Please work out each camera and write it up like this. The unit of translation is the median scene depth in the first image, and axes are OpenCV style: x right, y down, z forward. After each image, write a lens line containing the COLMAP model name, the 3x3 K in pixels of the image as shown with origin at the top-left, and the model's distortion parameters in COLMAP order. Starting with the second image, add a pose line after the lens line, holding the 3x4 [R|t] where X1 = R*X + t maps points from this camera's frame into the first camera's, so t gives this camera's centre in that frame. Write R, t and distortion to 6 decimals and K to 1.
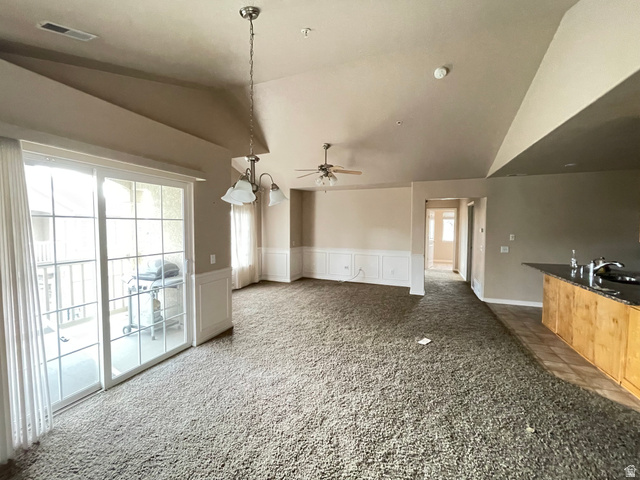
lens RADIAL K [[258.1, 0, 318.0], [0, 258.1, 238.8], [0, 0, 1]] dist [-0.002990, -0.000667]
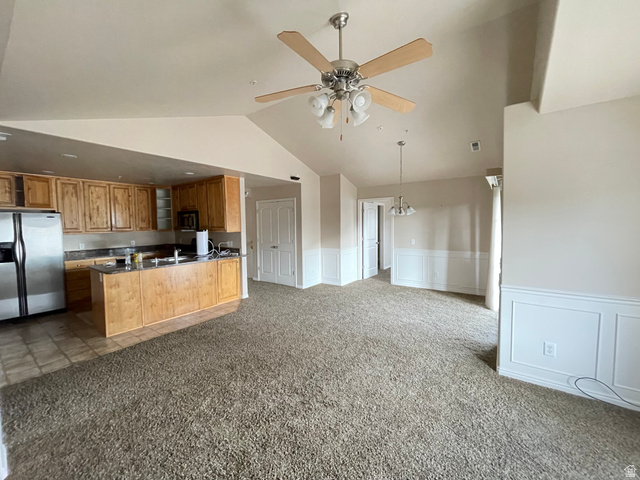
lens RADIAL K [[258.1, 0, 318.4], [0, 258.1, 237.9], [0, 0, 1]] dist [-0.002990, -0.000667]
pose [[-0.969752, -0.004494, 0.244052, -0.035566], [0.020711, 0.994710, 0.100613, -0.080936], [-0.243214, 0.102624, -0.964529, 1.644452]]
